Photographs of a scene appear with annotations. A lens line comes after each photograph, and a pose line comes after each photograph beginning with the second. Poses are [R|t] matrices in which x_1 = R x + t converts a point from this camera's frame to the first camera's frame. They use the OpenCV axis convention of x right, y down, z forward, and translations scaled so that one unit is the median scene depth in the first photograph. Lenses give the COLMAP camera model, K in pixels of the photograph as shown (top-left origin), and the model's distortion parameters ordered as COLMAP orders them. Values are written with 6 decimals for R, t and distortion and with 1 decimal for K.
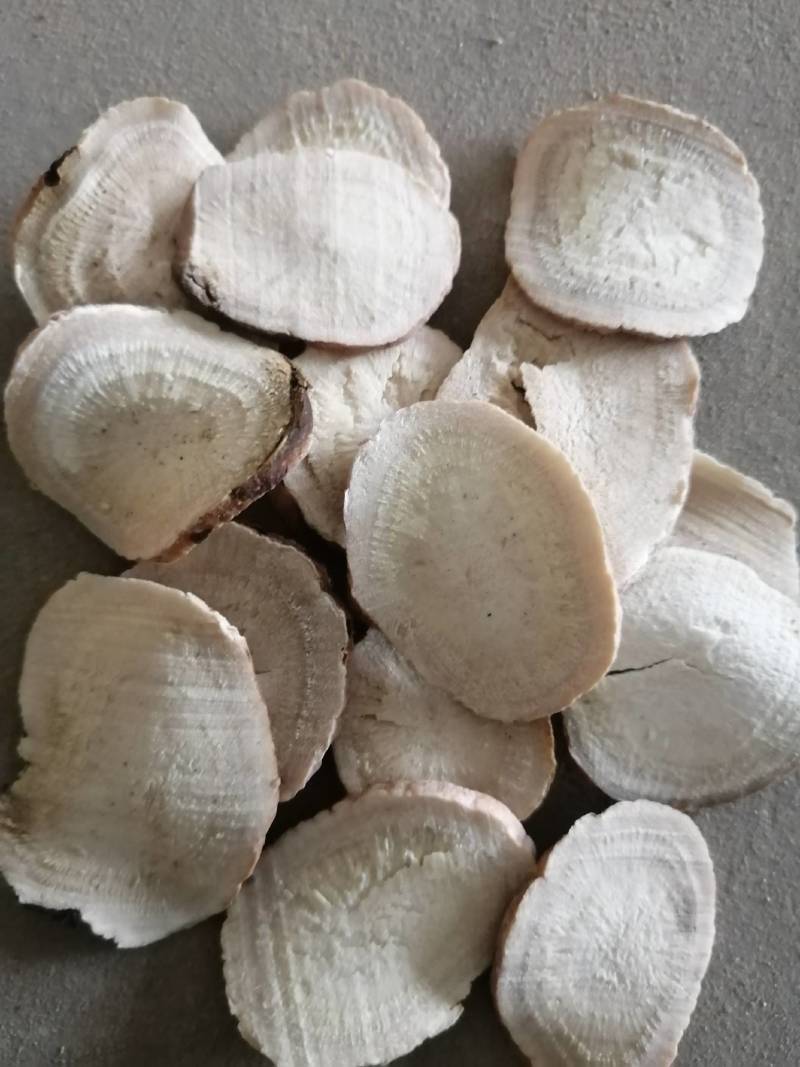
lens RADIAL K [[882.2, 0, 400.0], [0, 882.2, 533.5], [0, 0, 1]] dist [-0.108303, 0.096837]
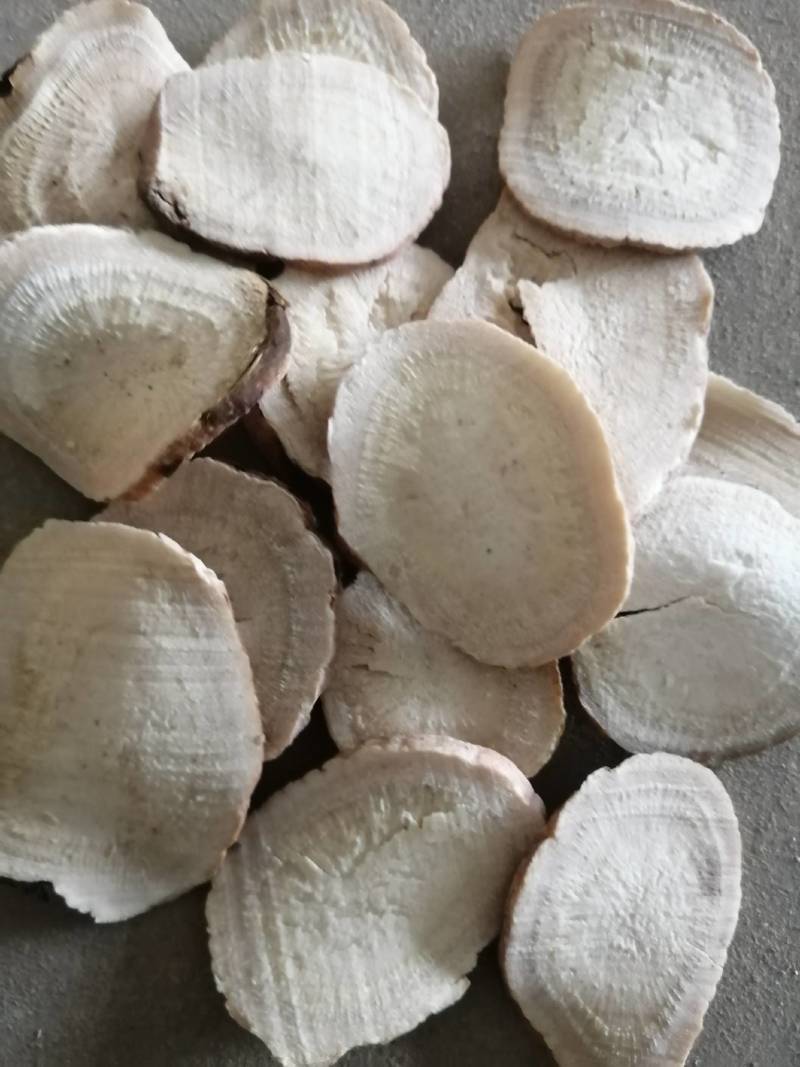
lens RADIAL K [[882.2, 0, 400.0], [0, 882.2, 533.5], [0, 0, 1]] dist [-0.108303, 0.096837]
pose [[0.999768, -0.020042, -0.007855, 0.016069], [0.020126, 0.999739, 0.010820, 0.060585], [0.007637, -0.010976, 0.999911, 0.082100]]
